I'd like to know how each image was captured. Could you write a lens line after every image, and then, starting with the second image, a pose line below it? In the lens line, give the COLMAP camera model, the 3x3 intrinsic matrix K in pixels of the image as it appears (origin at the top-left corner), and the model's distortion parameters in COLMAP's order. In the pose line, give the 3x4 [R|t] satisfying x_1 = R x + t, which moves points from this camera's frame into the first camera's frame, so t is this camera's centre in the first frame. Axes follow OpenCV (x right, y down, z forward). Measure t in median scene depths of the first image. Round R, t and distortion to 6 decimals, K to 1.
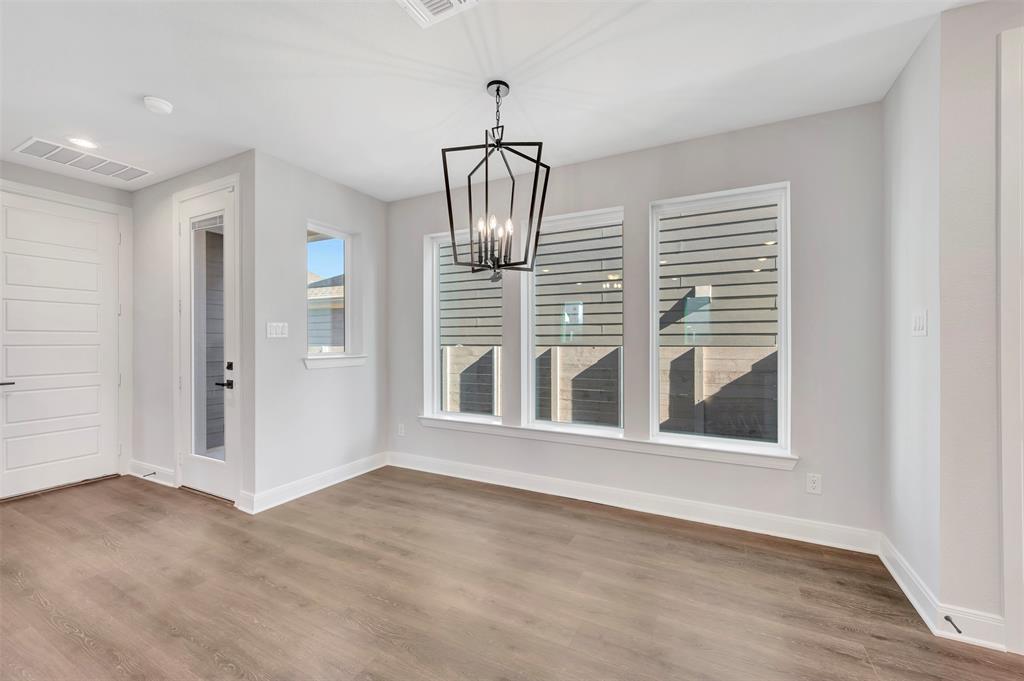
lens RADIAL K [[404.4, 0, 515.9], [0, 404.4, 340.6], [0, 0, 1]] dist [-0.000499, -0.000033]
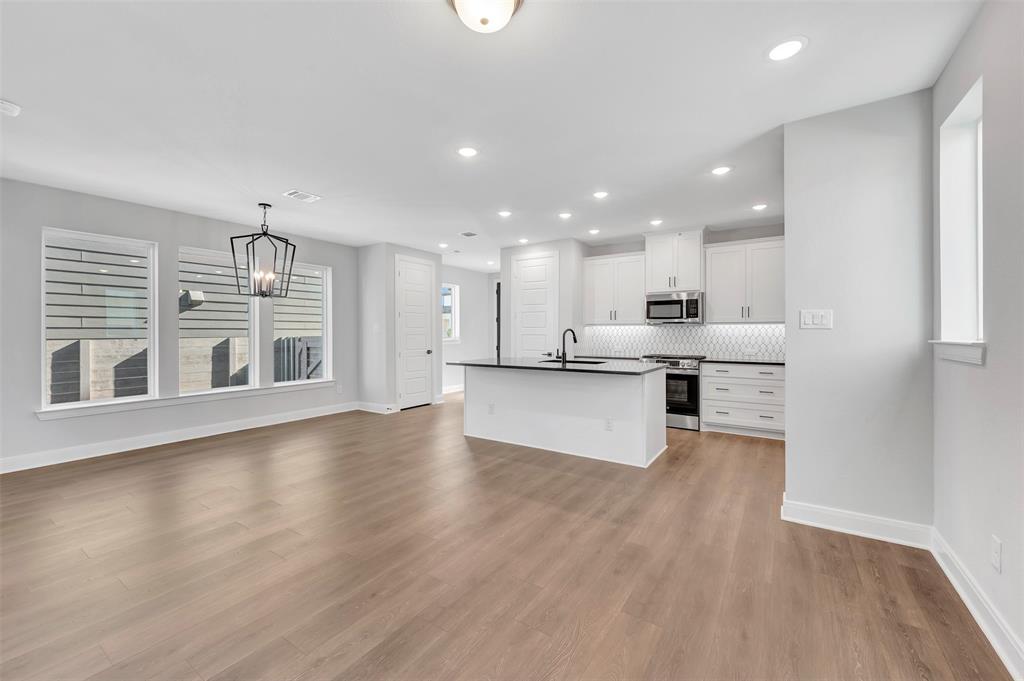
lens RADIAL K [[404.4, 0, 518.0], [0, 404.4, 334.0], [0, 0, 1]] dist [-0.000499, -0.000033]
pose [[0.114865, -0.002699, 0.993377, -1.206179], [0.003812, 0.999990, 0.002277, 0.003805], [-0.993374, 0.003525, 0.114875, -0.295093]]
